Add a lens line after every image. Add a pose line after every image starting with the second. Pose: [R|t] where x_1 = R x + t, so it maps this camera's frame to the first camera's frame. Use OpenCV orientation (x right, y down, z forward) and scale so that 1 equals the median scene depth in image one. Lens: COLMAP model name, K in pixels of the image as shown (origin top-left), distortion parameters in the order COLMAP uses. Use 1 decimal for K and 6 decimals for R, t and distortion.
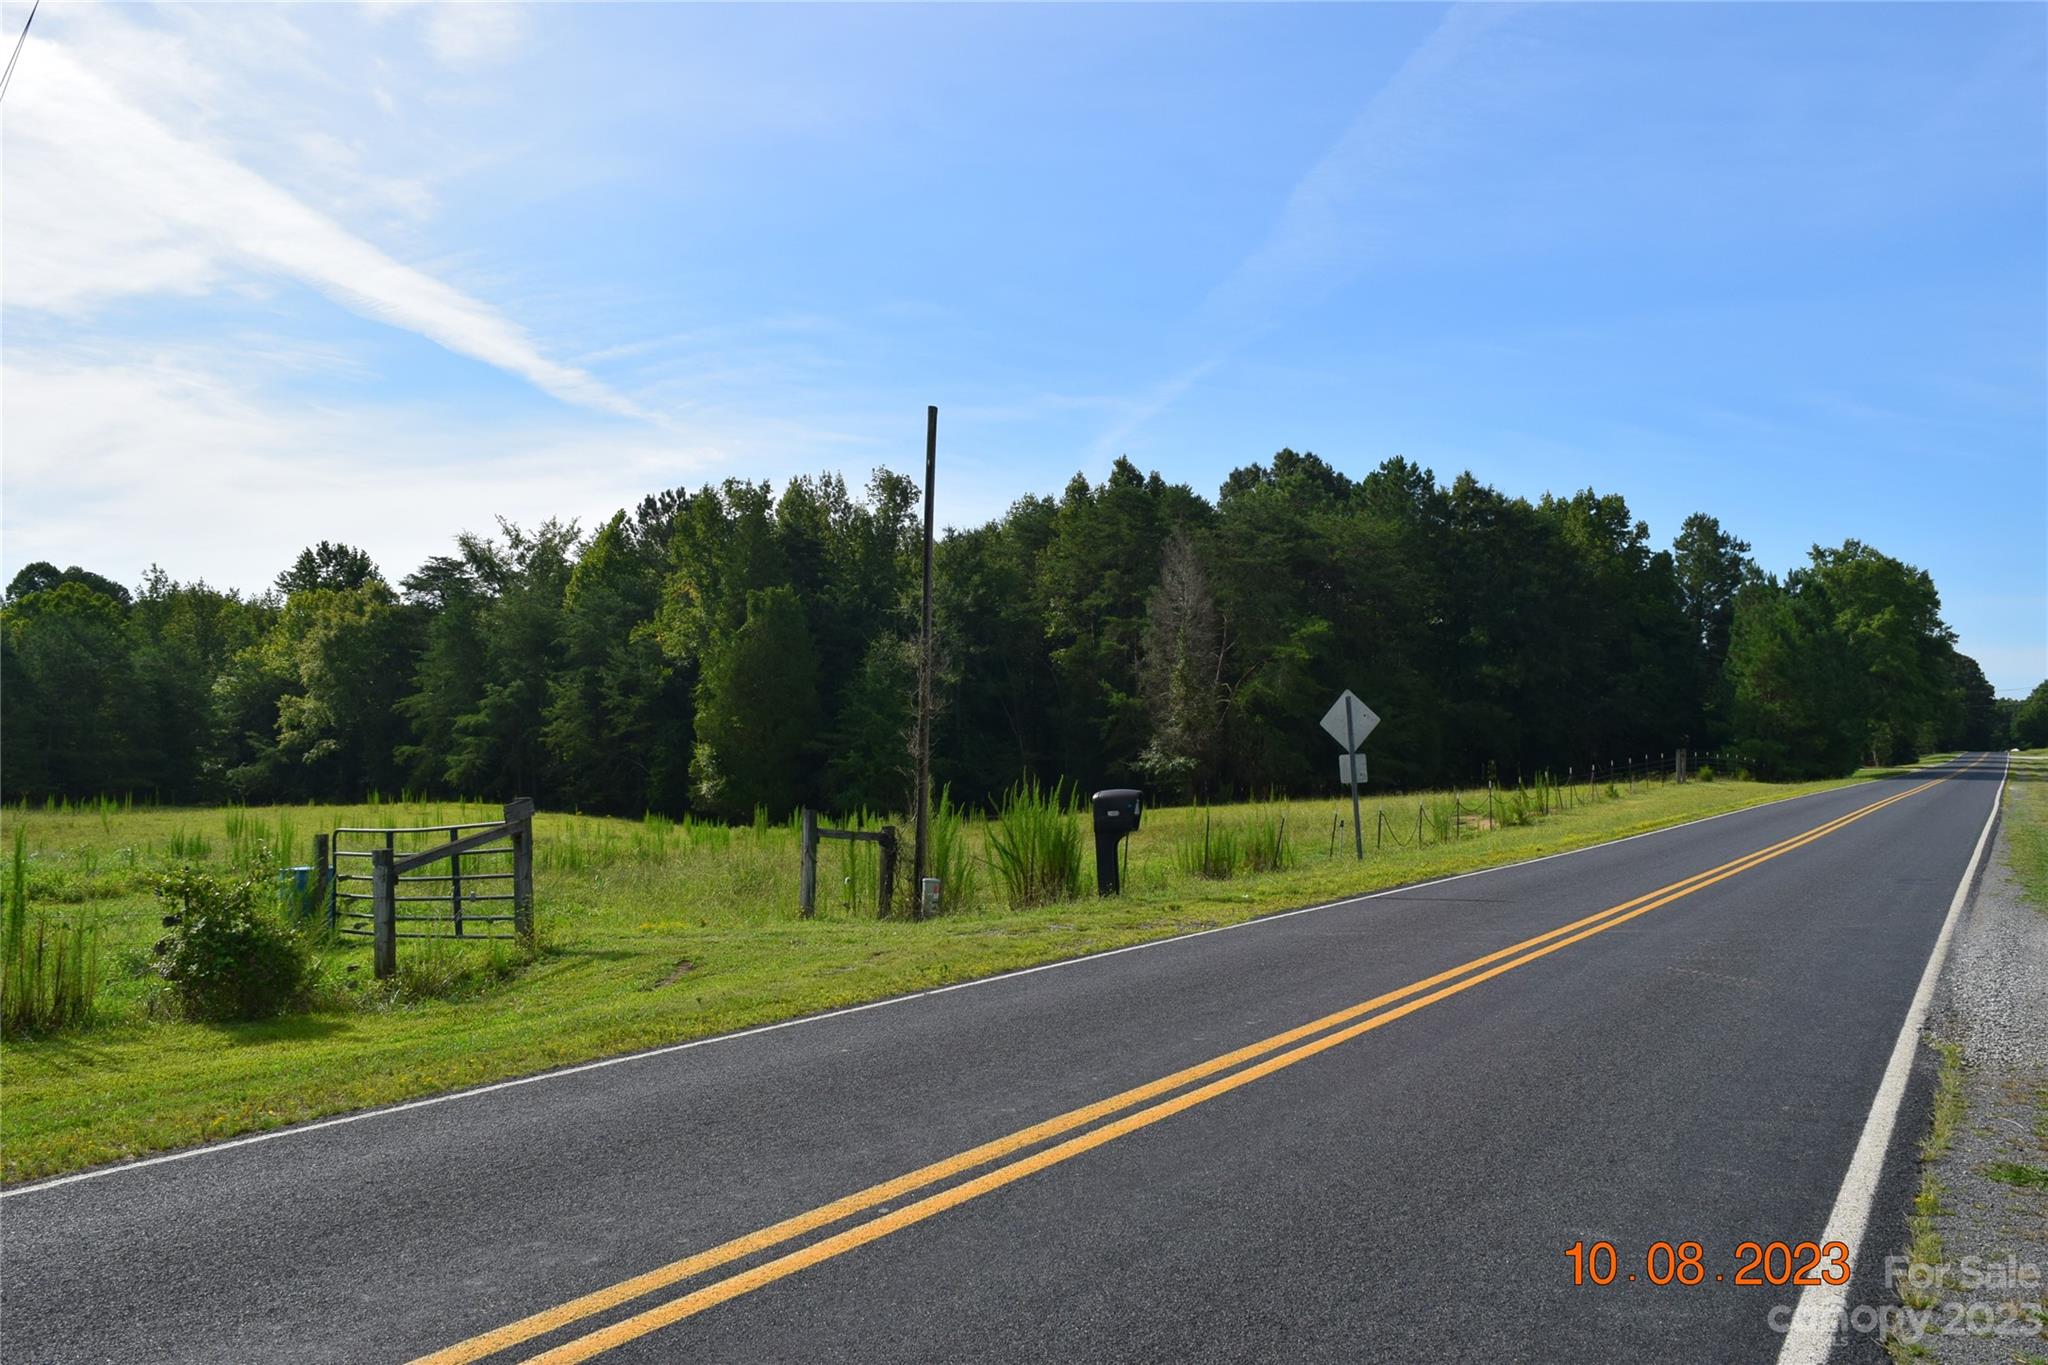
lens RADIAL K [[1582.7, 0, 1024.0], [0, 1582.7, 682.5], [0, 0, 1]] dist [-0.029355, 0.027652]
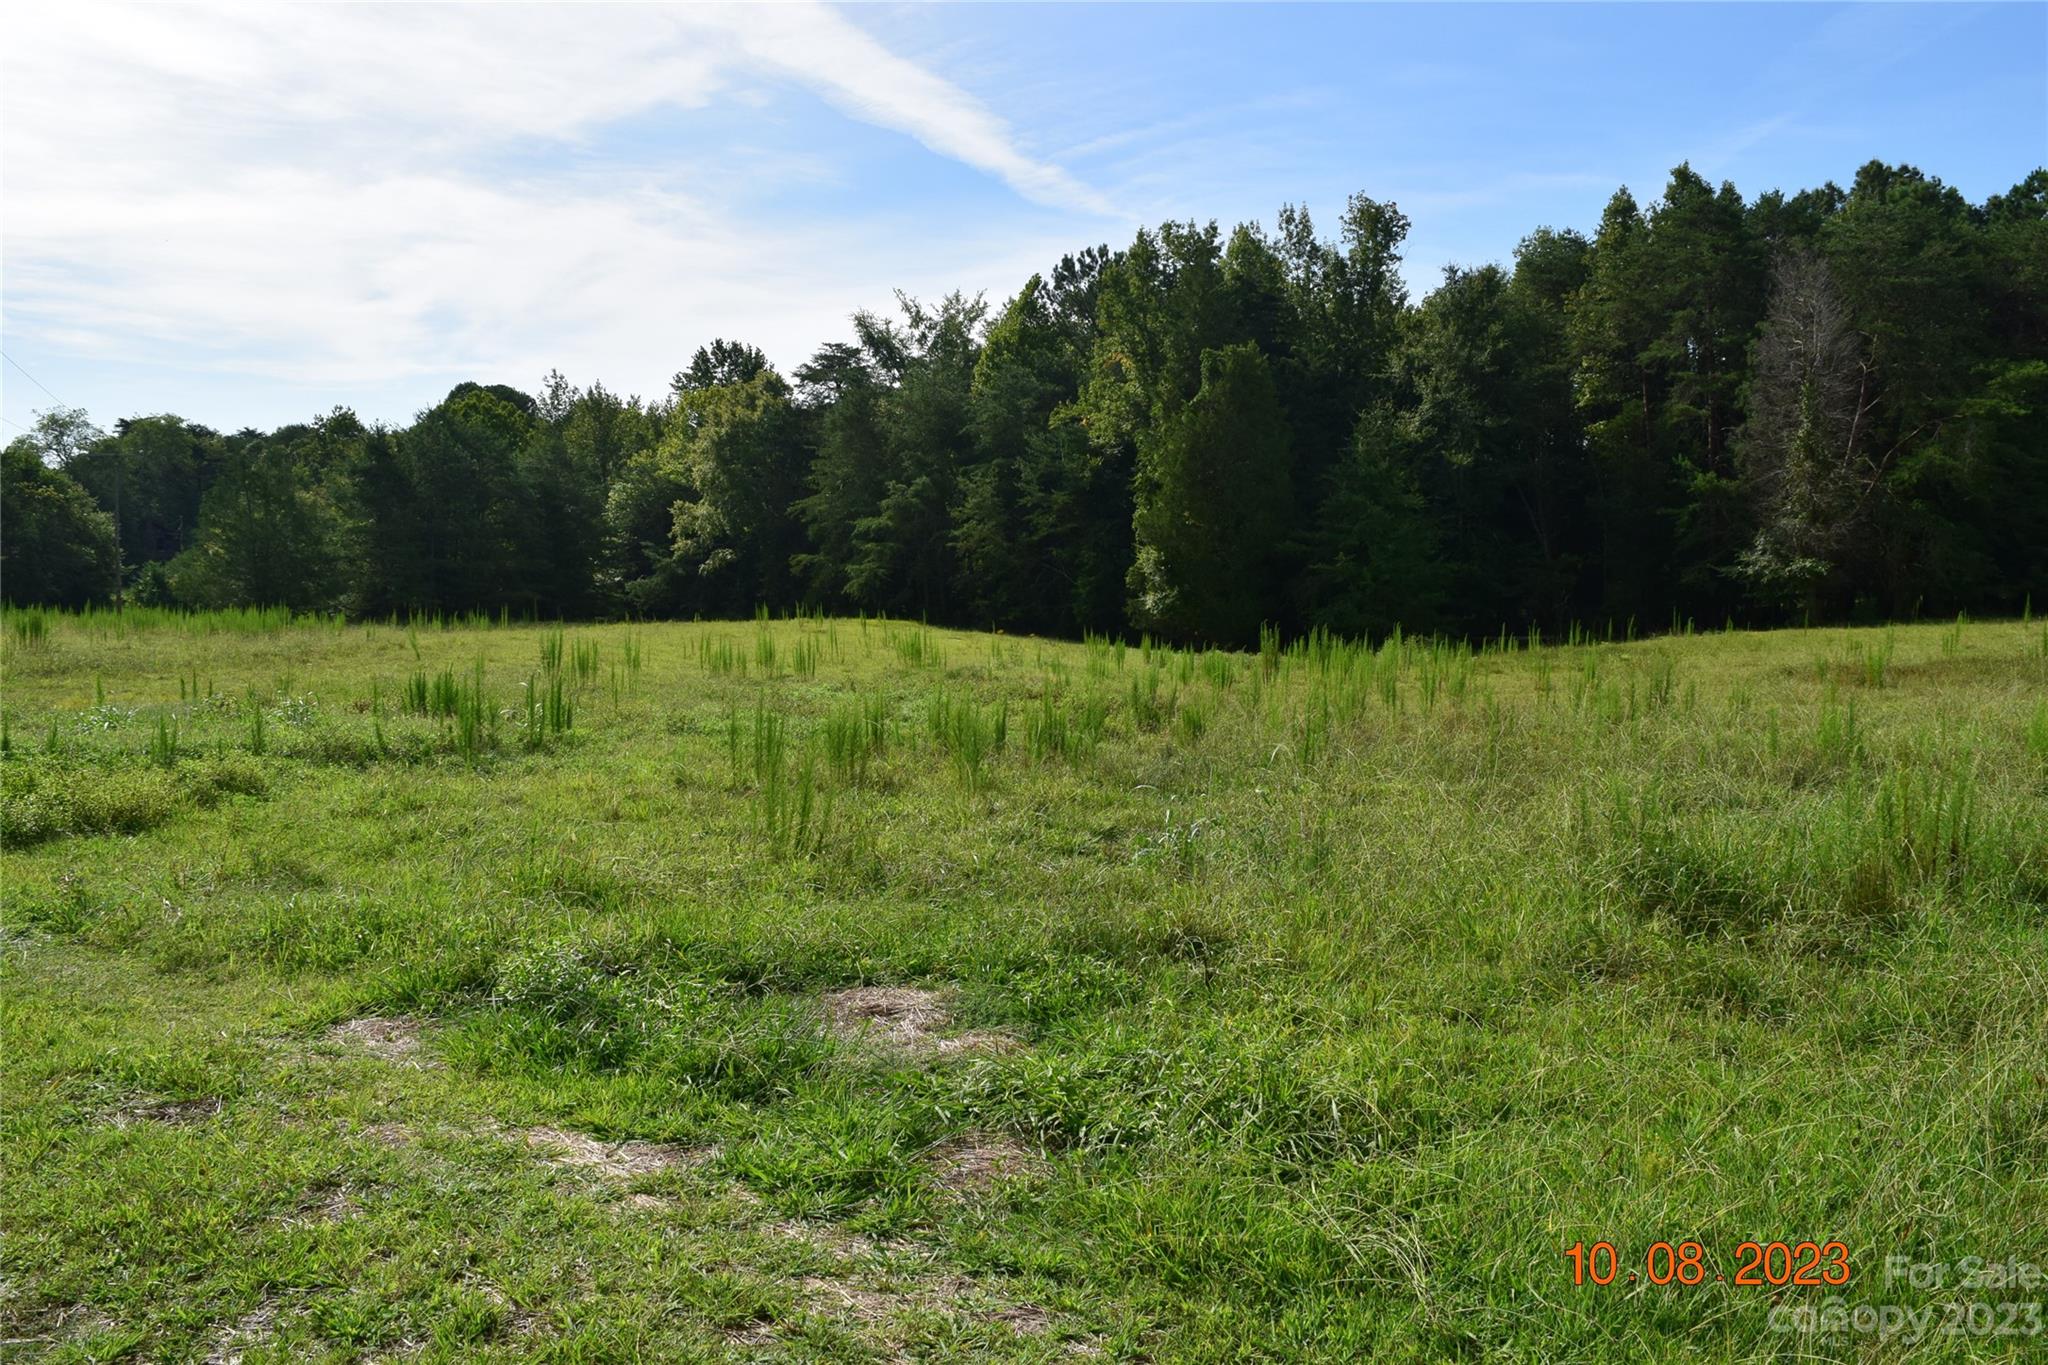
lens RADIAL K [[1582.7, 0, 1024.0], [0, 1582.7, 682.5], [0, 0, 1]] dist [-0.029355, 0.027652]
pose [[0.970579, 0.013191, -0.240423, -0.059040], [0.014782, 0.993351, 0.114174, 0.012695], [0.240331, -0.114368, 0.963930, 0.171586]]
